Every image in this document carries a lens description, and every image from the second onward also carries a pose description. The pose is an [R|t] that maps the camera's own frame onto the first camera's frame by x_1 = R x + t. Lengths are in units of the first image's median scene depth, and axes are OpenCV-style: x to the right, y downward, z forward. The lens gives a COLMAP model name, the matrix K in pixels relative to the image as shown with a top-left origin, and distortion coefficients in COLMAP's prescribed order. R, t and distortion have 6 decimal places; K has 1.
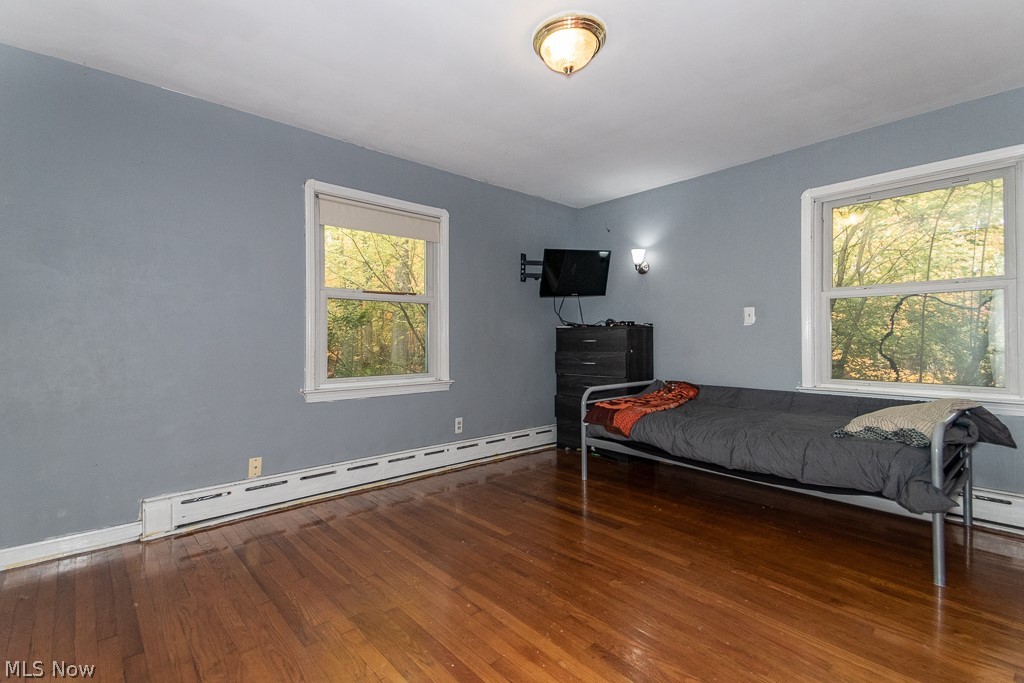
lens RADIAL K [[473.5, 0, 505.8], [0, 473.5, 343.7], [0, 0, 1]] dist [0.070951, -0.029736]
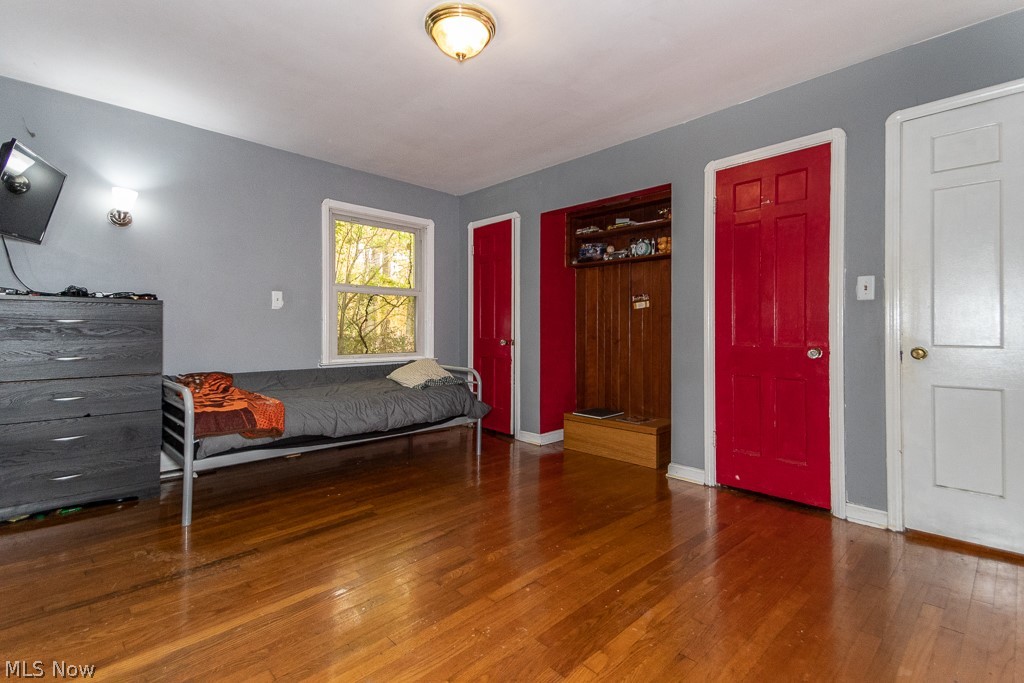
lens RADIAL K [[473.5, 0, 505.8], [0, 473.5, 343.7], [0, 0, 1]] dist [0.070951, -0.029736]
pose [[-0.050804, -0.029127, 0.998284, -0.609557], [0.003479, 0.999563, 0.029342, 0.007536], [-0.998703, 0.004964, -0.050680, 0.639370]]
